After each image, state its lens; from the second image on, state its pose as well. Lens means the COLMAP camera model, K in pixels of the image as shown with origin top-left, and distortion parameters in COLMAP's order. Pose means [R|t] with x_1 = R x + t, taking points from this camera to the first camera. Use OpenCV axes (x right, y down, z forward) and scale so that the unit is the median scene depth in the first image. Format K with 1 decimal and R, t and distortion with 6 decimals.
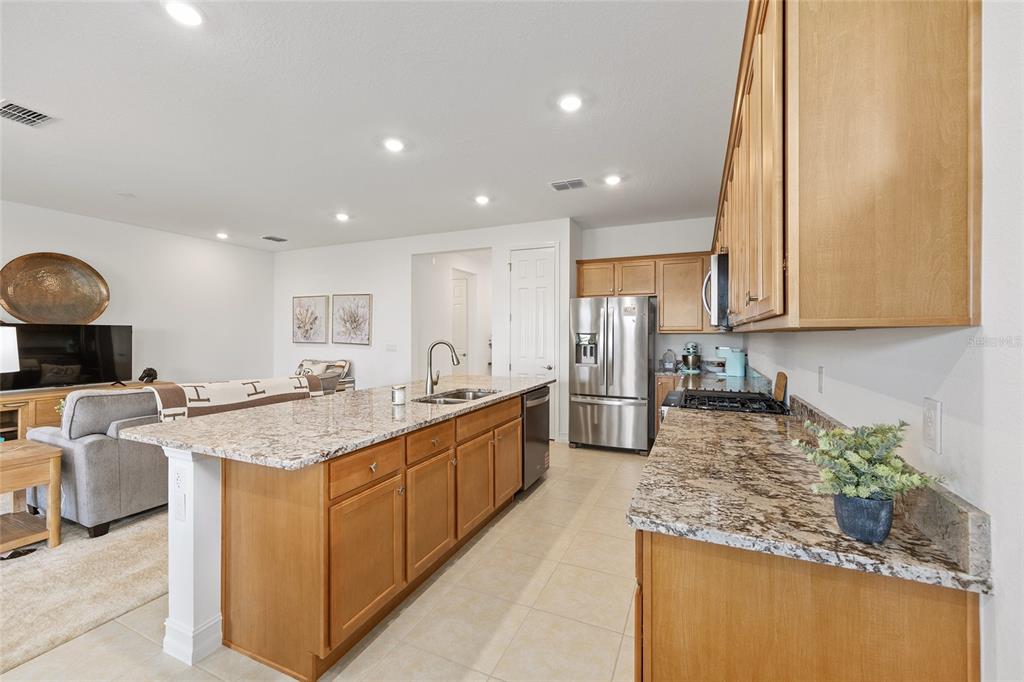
lens RADIAL K [[410.7, 0, 513.2], [0, 410.7, 339.2], [0, 0, 1]] dist [-0.000618, 0.000399]
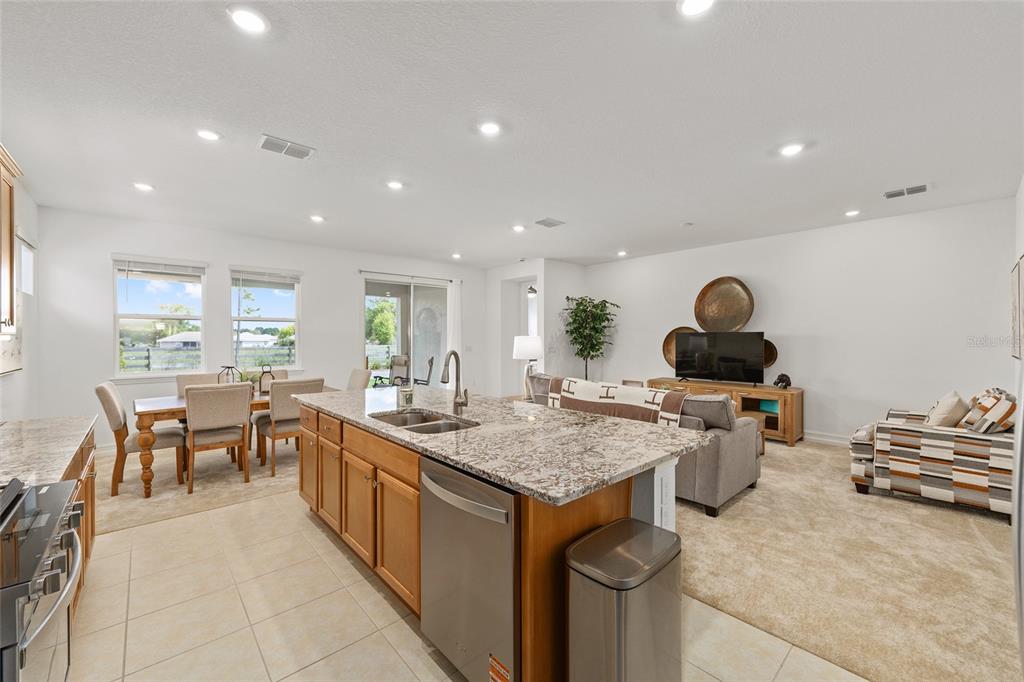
lens RADIAL K [[410.7, 0, 513.2], [0, 410.7, 339.2], [0, 0, 1]] dist [-0.000618, 0.000399]
pose [[-0.404095, 0.002839, -0.914713, 0.385782], [-0.009664, 0.999926, 0.007373, -0.019991], [0.914666, 0.011819, -0.404038, 1.073403]]
